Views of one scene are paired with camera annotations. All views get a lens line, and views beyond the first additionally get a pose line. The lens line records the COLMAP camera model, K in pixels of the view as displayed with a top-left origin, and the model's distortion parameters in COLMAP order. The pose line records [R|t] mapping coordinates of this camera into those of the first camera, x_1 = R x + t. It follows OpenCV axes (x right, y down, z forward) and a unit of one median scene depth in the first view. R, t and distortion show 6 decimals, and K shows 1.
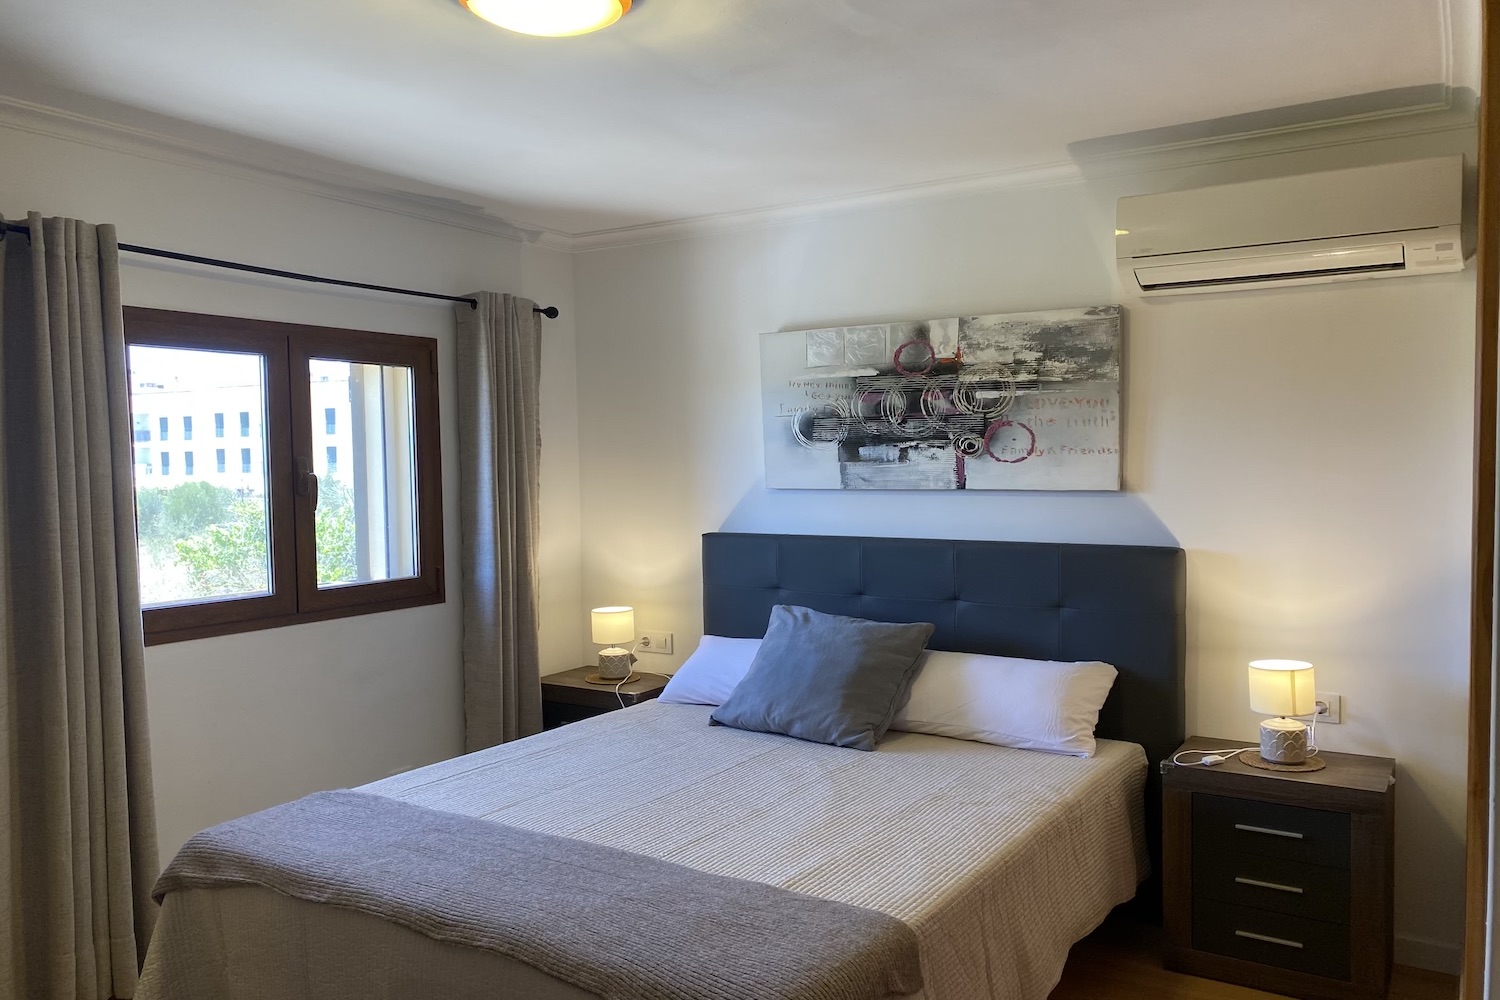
lens RADIAL K [[1113.8, 0, 743.2], [0, 1113.8, 507.5], [0, 0, 1]] dist [0.069488, -0.009828]
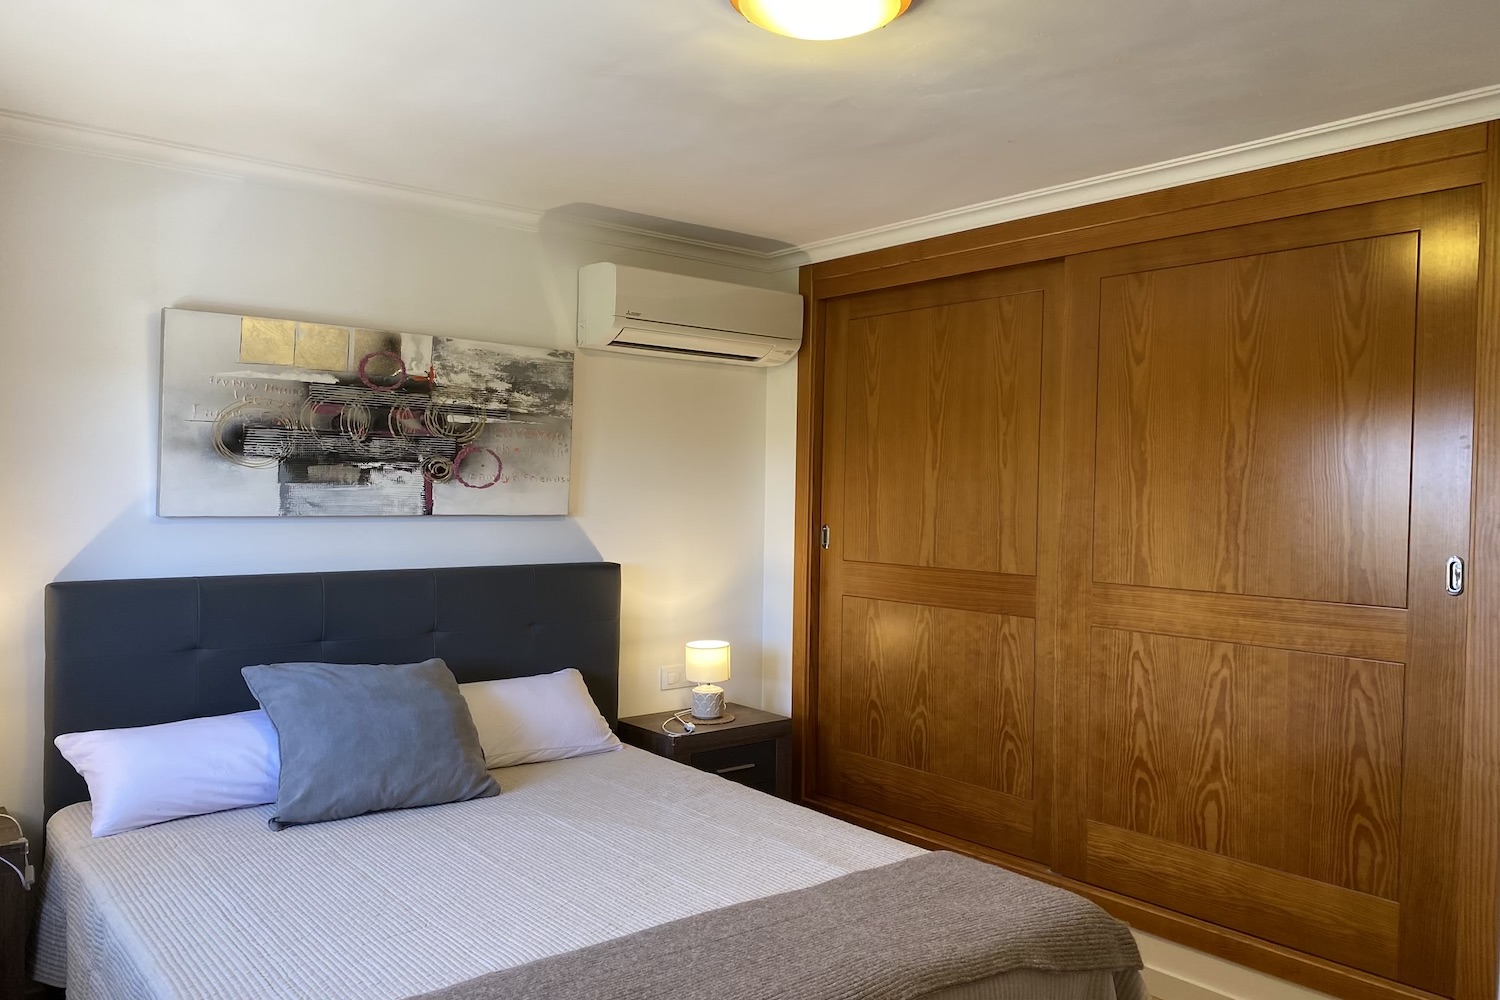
lens RADIAL K [[1113.8, 0, 740.0], [0, 1113.8, 494.1], [0, 0, 1]] dist [0.069488, -0.009828]
pose [[0.330960, 0.016615, 0.943498, -0.625820], [0.027448, 0.999252, -0.027226, -0.000877], [-0.943245, 0.034908, 0.330257, 0.439353]]
